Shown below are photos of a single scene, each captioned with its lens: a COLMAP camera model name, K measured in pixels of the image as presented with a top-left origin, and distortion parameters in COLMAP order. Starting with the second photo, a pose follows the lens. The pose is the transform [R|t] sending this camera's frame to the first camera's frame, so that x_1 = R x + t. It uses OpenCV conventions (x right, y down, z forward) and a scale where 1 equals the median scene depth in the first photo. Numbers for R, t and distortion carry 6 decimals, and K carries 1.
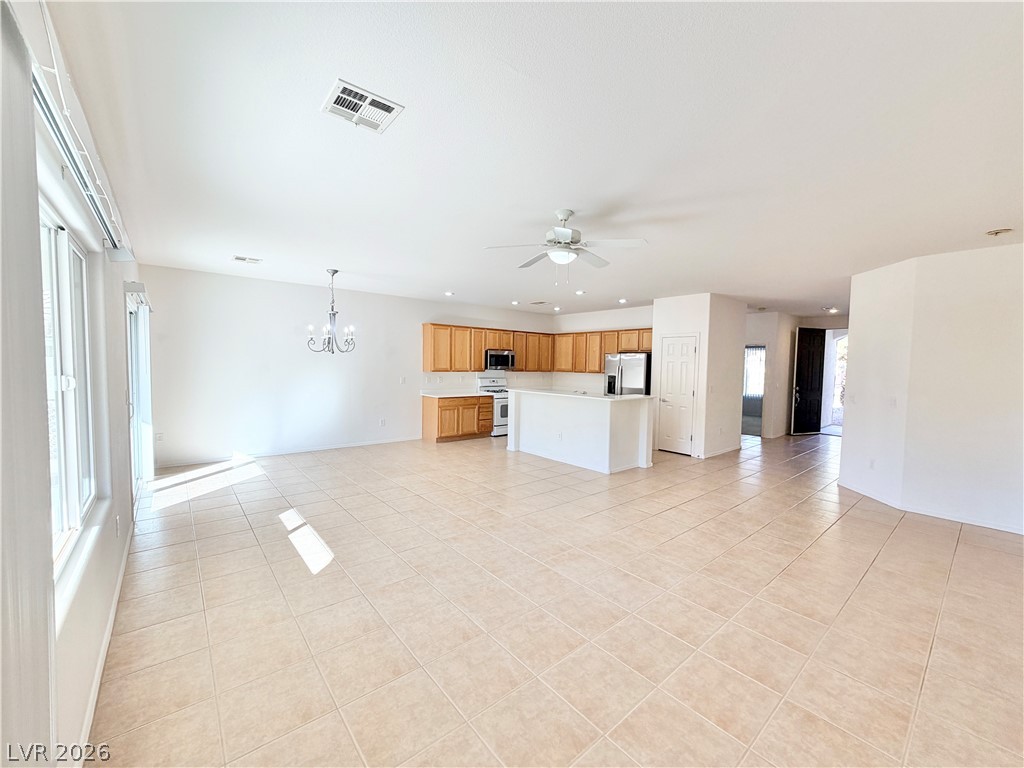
lens RADIAL K [[408.9, 0, 513.0], [0, 408.9, 384.3], [0, 0, 1]] dist [0.002446, -0.000210]
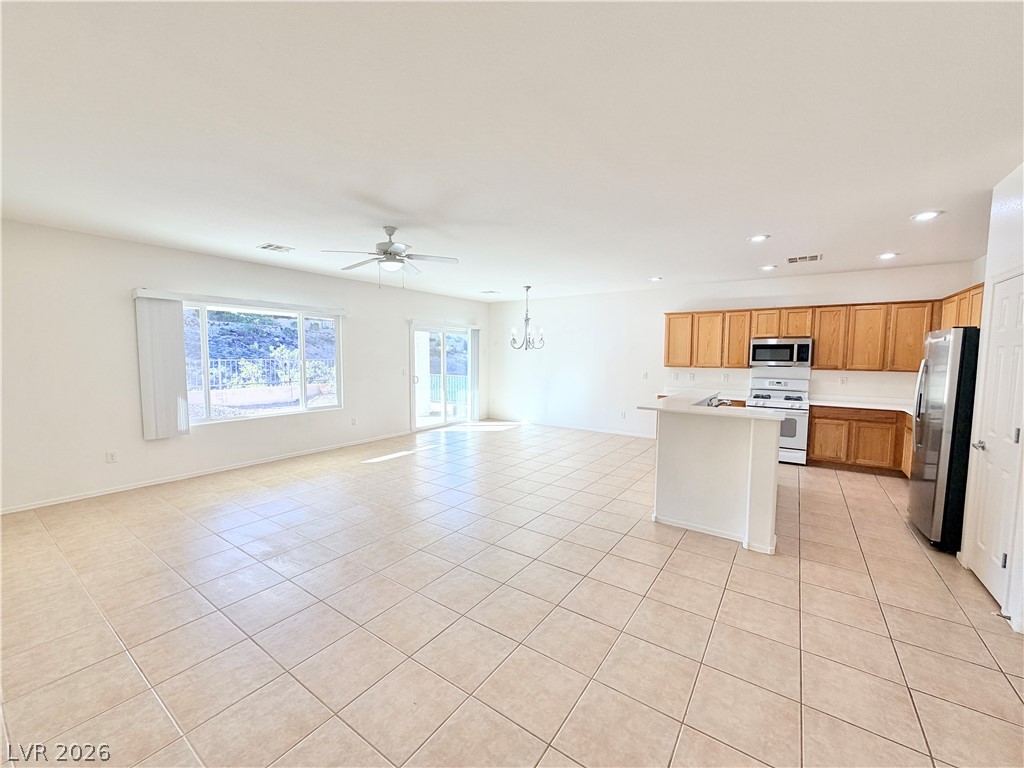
lens RADIAL K [[408.9, 0, 511.3], [0, 408.9, 385.8], [0, 0, 1]] dist [0.002446, -0.000210]
pose [[0.256222, 0.057711, -0.964894, 0.567796], [-0.052322, 0.997581, 0.045772, -0.012222], [0.965201, 0.038757, 0.258622, 0.422883]]
